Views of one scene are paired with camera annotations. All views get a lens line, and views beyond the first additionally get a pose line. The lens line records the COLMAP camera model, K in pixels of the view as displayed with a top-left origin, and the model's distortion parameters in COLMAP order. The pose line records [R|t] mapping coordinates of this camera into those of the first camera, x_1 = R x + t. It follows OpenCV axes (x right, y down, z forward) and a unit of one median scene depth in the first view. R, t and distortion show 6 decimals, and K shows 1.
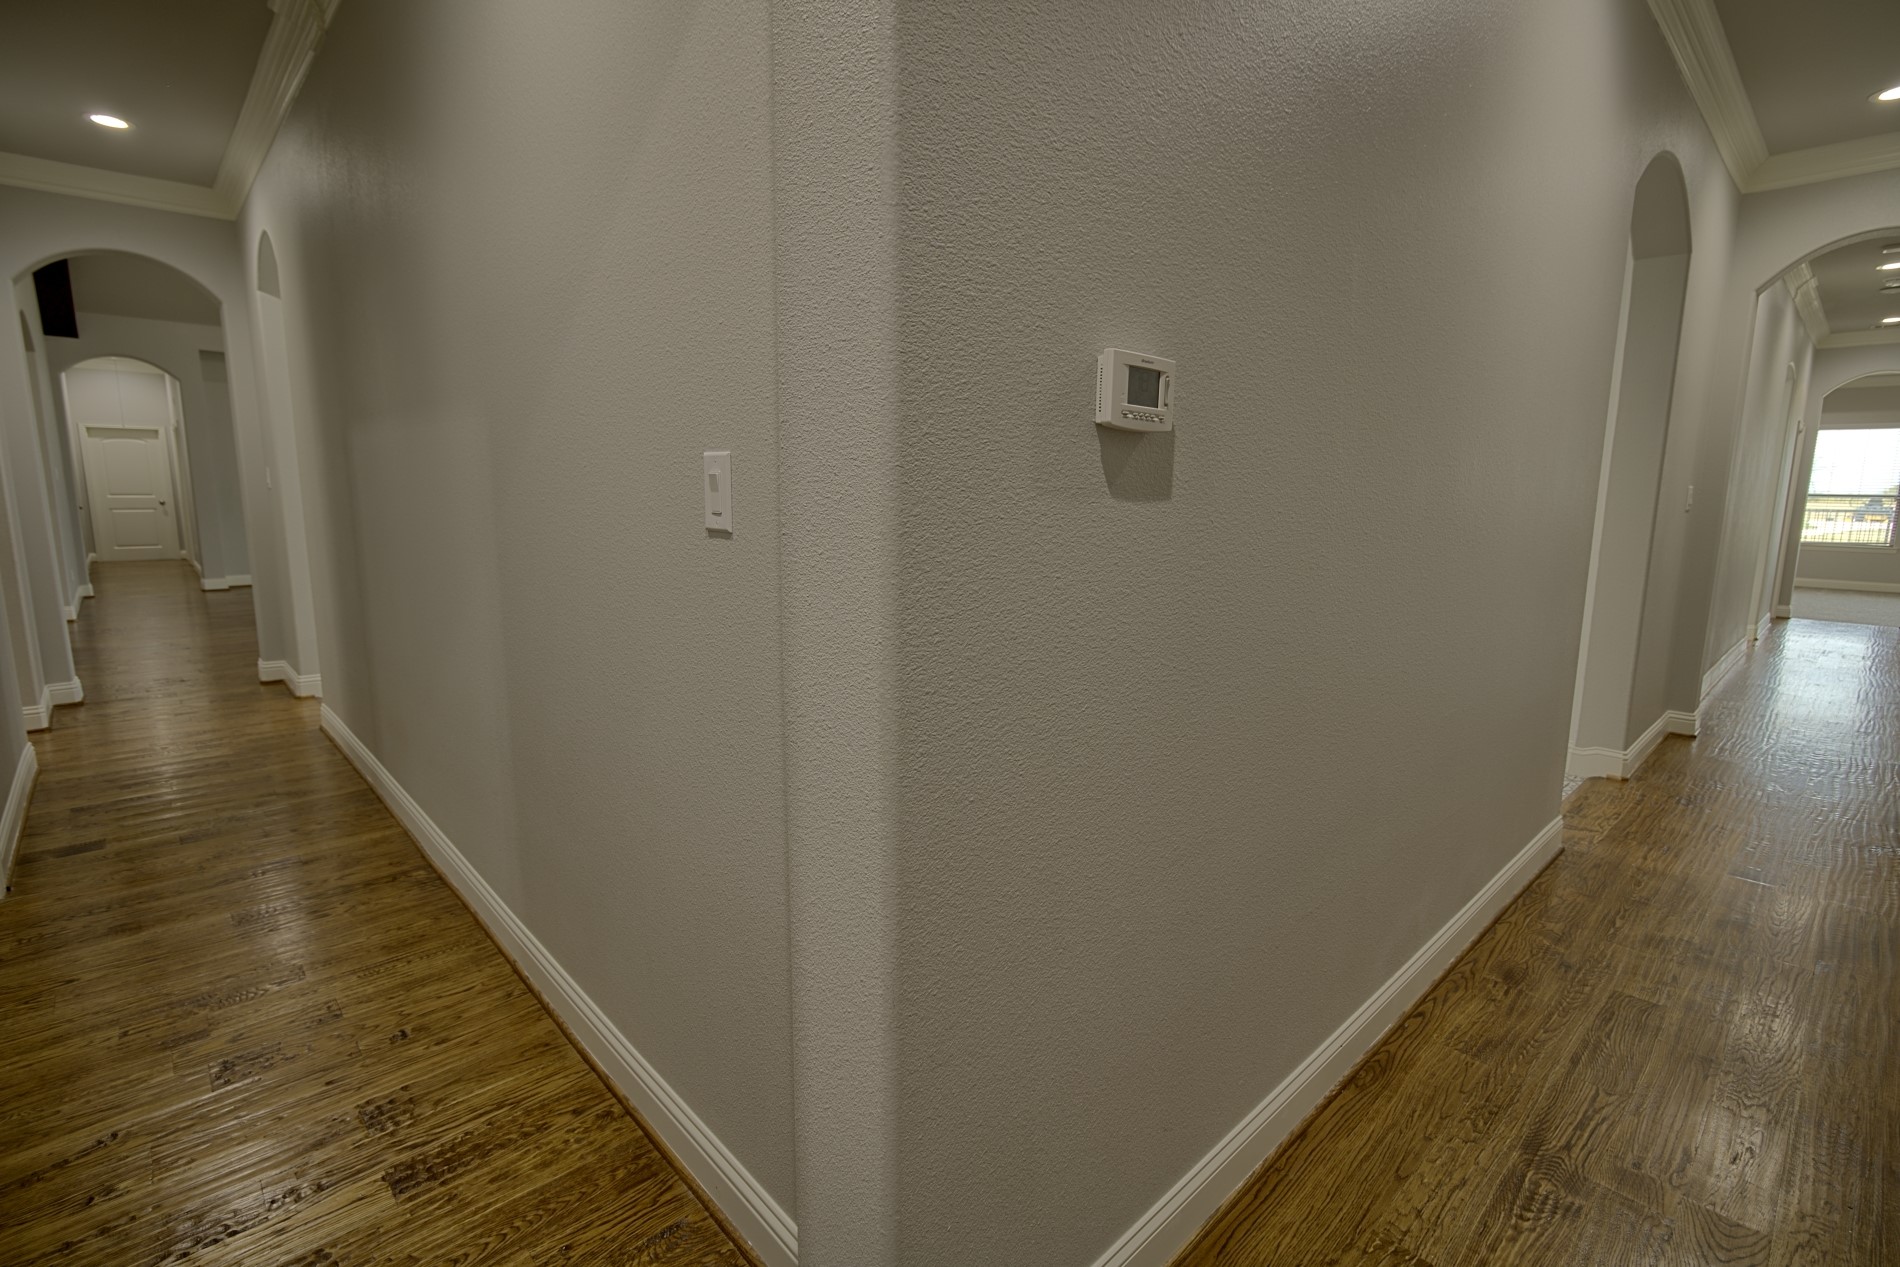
lens RADIAL K [[879.4, 0, 959.8], [0, 879.4, 625.9], [0, 0, 1]] dist [-0.009846, 0.005500]
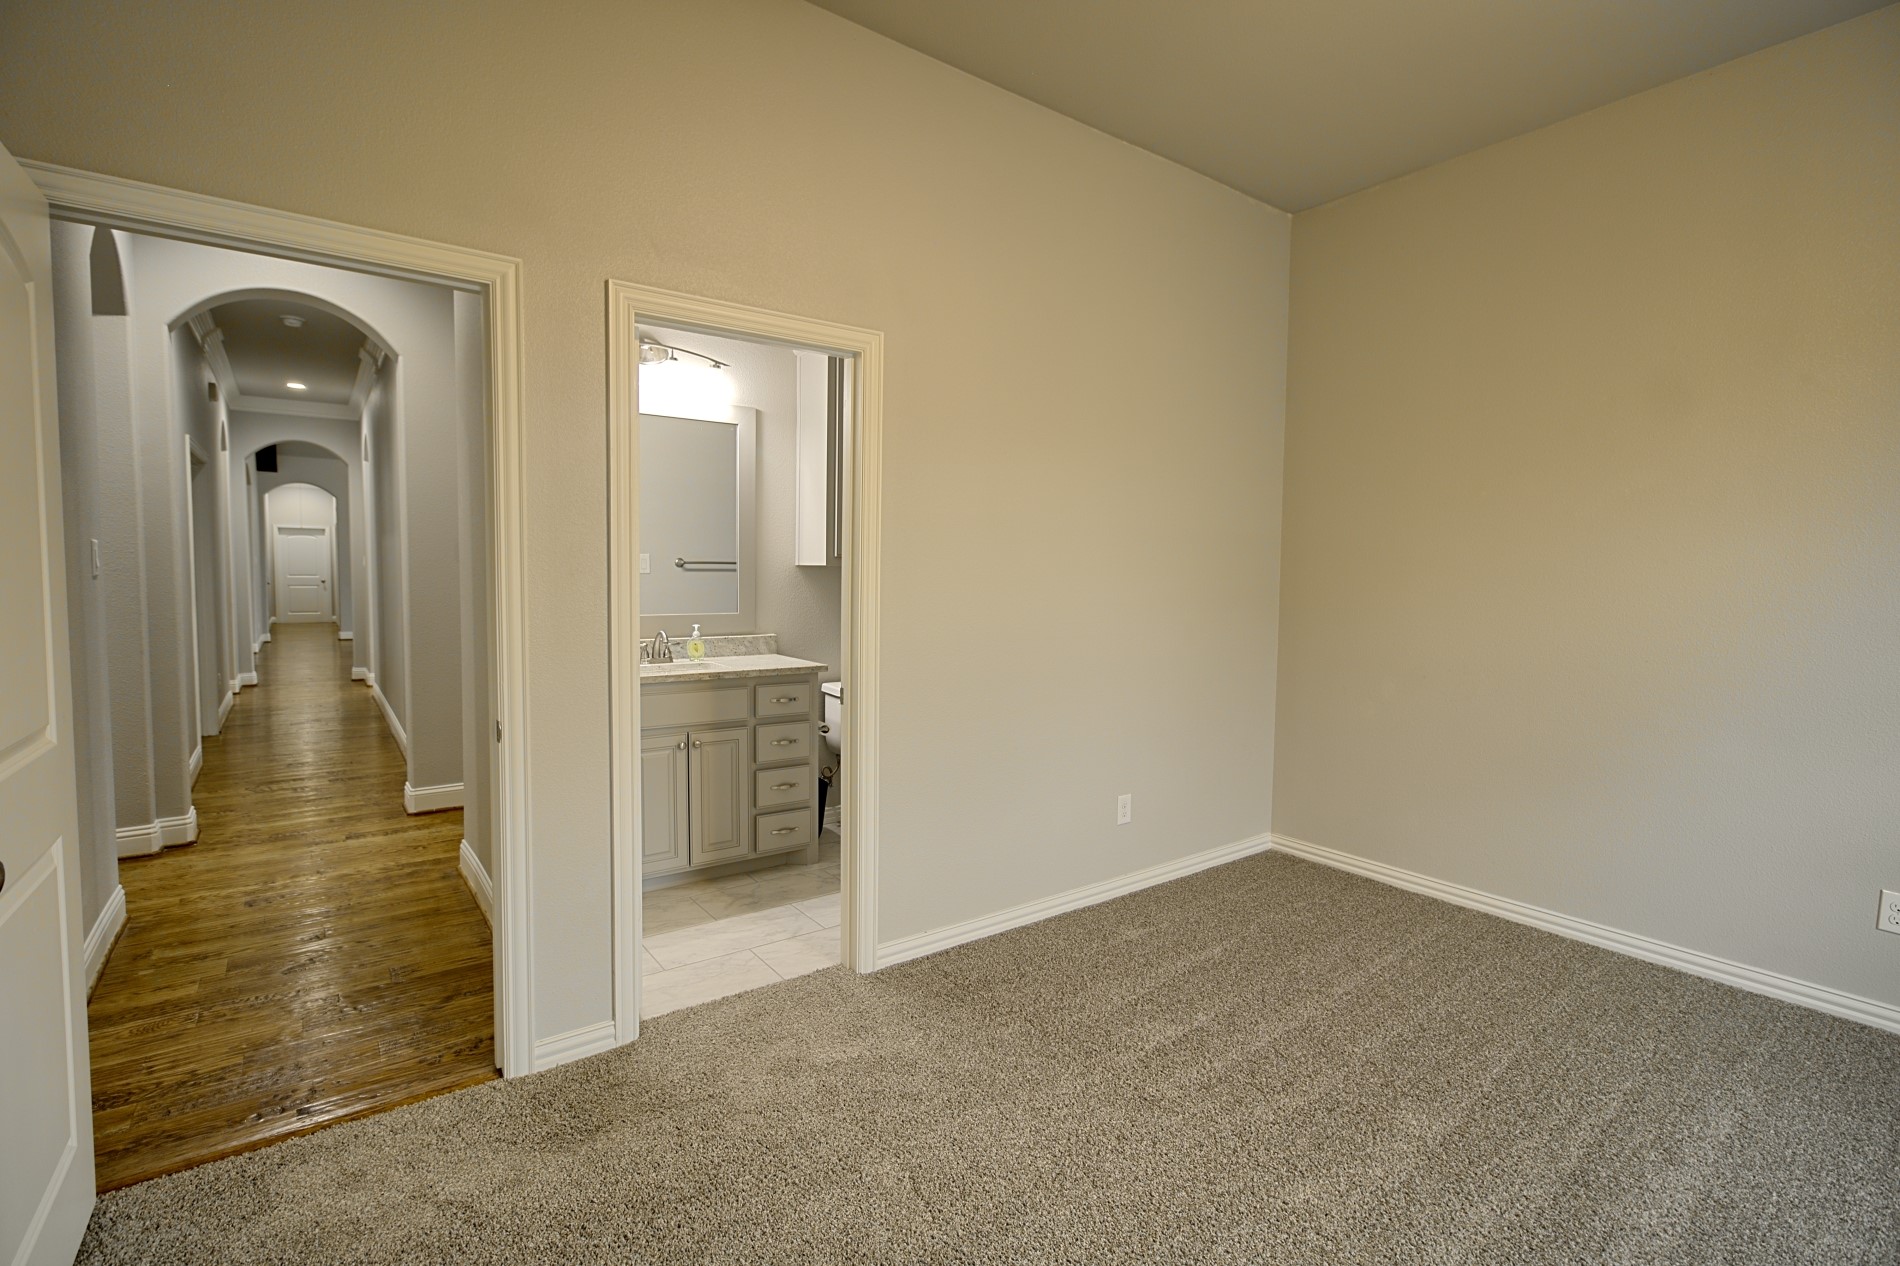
lens RADIAL K [[879.4, 0, 959.8], [0, 879.4, 625.4], [0, 0, 1]] dist [-0.009846, 0.005500]
pose [[0.993095, 0.008763, -0.116985, 0.358731], [-0.020229, 0.995061, -0.097184, 0.062839], [0.115555, 0.098880, 0.988367, -0.348251]]
